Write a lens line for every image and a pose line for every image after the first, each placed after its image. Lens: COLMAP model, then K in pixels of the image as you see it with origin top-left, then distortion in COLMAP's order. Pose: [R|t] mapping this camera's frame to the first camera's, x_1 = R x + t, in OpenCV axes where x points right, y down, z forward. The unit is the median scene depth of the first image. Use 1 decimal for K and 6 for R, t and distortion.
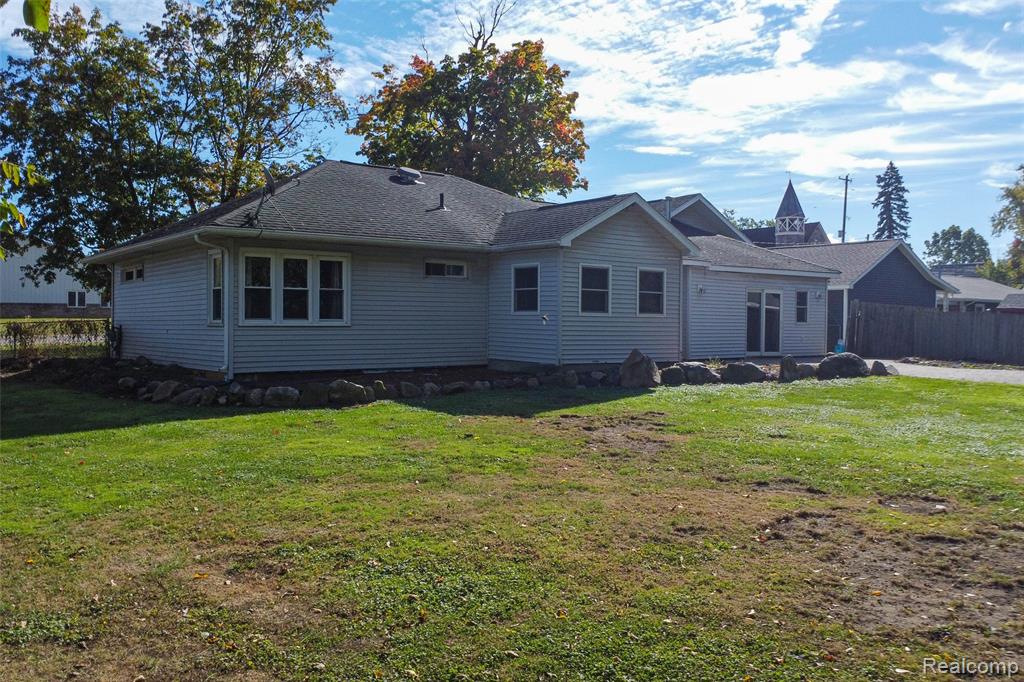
lens RADIAL K [[874.9, 0, 510.0], [0, 874.9, 334.0], [0, 0, 1]] dist [-0.013710, -0.013514]
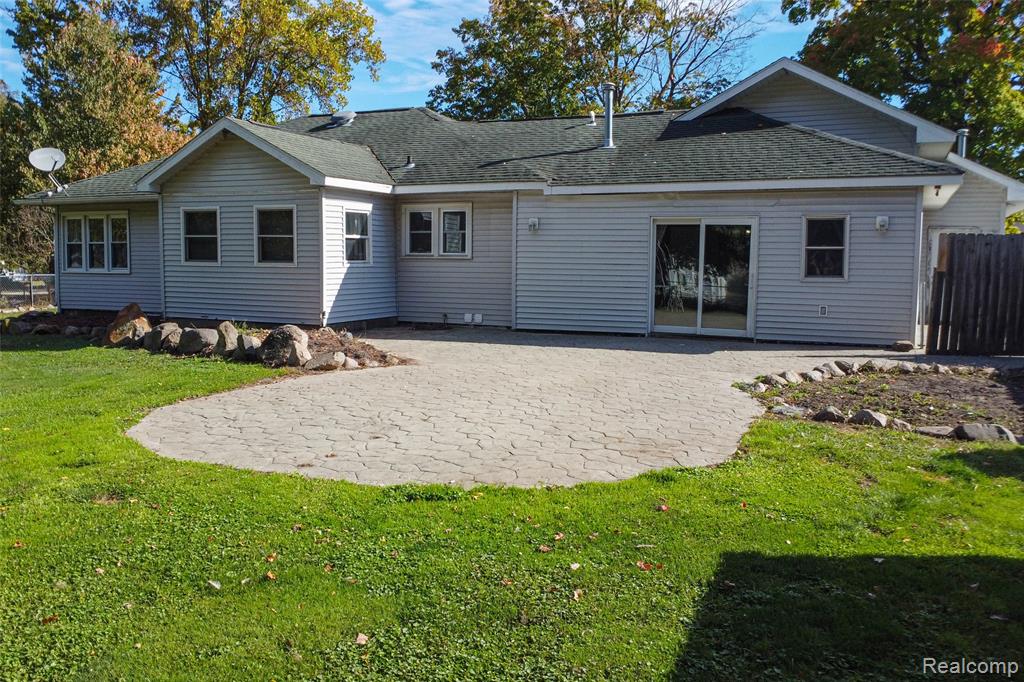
lens RADIAL K [[874.9, 0, 510.0], [0, 874.9, 334.0], [0, 0, 1]] dist [-0.013710, -0.013514]
pose [[0.467673, 0.072826, -0.880896, 1.042831], [-0.016822, 0.997153, 0.073506, -0.022211], [0.883741, -0.019558, 0.467567, 0.873834]]
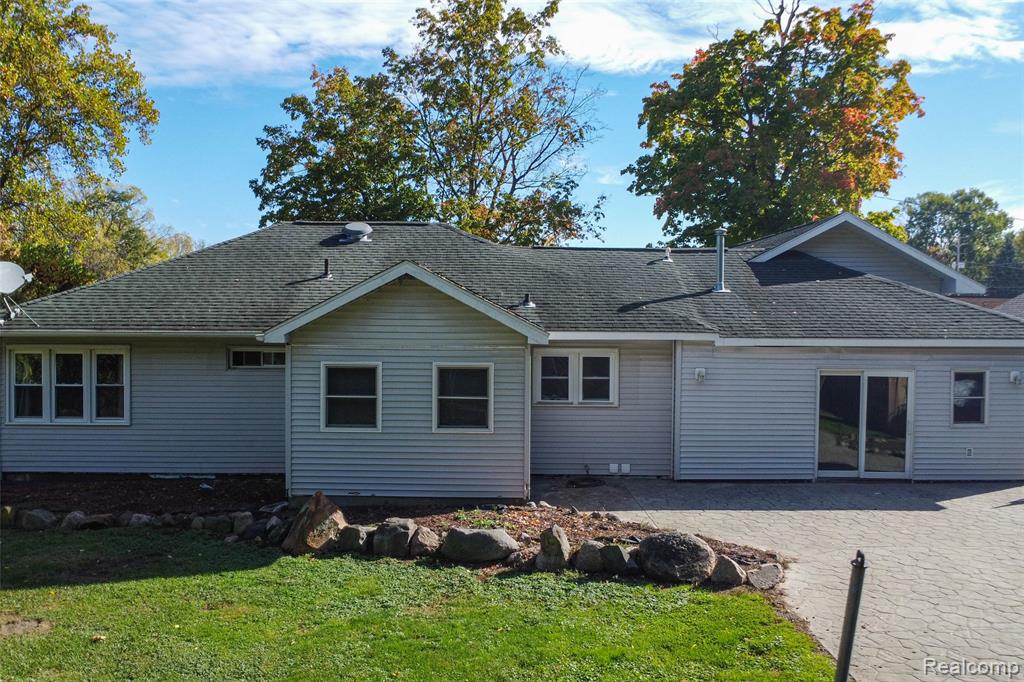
lens RADIAL K [[874.9, 0, 510.0], [0, 874.9, 334.0], [0, 0, 1]] dist [-0.013710, -0.013514]
pose [[0.791195, 0.014373, -0.611395, 0.660929], [-0.010271, 0.999895, 0.010215, -0.113565], [0.611478, -0.001803, 0.791260, 0.507554]]
